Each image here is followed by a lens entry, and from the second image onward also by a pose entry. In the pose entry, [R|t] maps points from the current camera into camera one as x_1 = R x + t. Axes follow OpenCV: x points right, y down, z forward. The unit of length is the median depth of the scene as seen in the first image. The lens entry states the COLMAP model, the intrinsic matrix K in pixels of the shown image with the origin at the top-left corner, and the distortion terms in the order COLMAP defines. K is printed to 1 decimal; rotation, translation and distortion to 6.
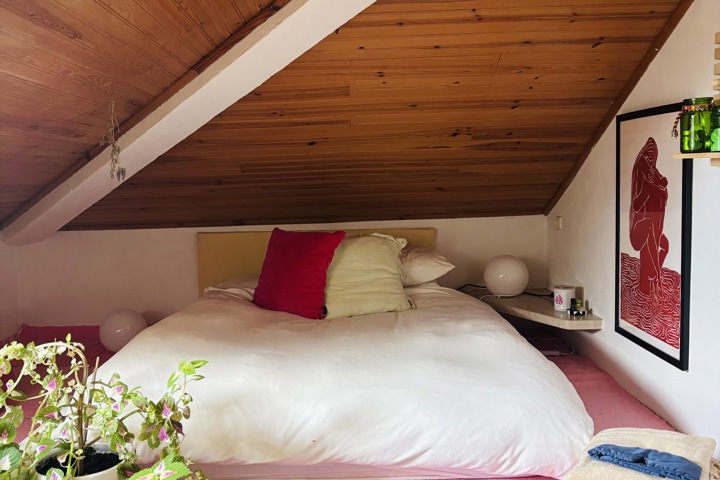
lens RADIAL K [[740.4, 0, 359.4], [0, 740.4, 226.4], [0, 0, 1]] dist [0.068616, -0.033502]
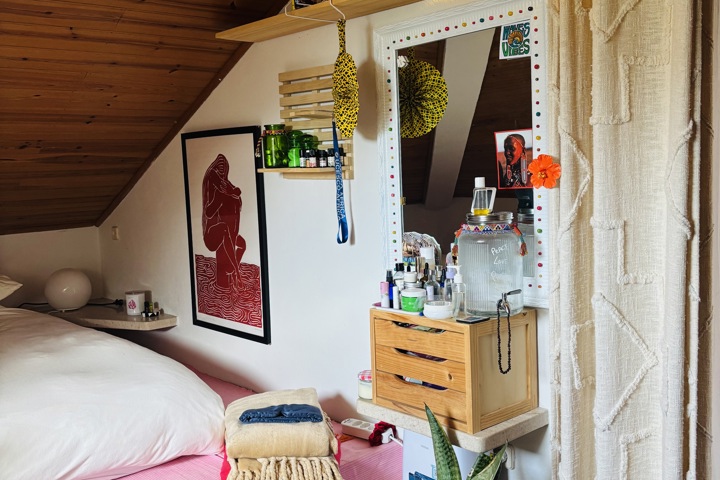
lens RADIAL K [[740.4, 0, 359.4], [0, 740.4, 226.4], [0, 0, 1]] dist [0.068616, -0.033502]
pose [[0.762062, -0.056568, 0.645028, -0.200509], [0.065306, 0.997812, 0.010351, -0.003044], [-0.644202, 0.034236, 0.764089, -0.028218]]
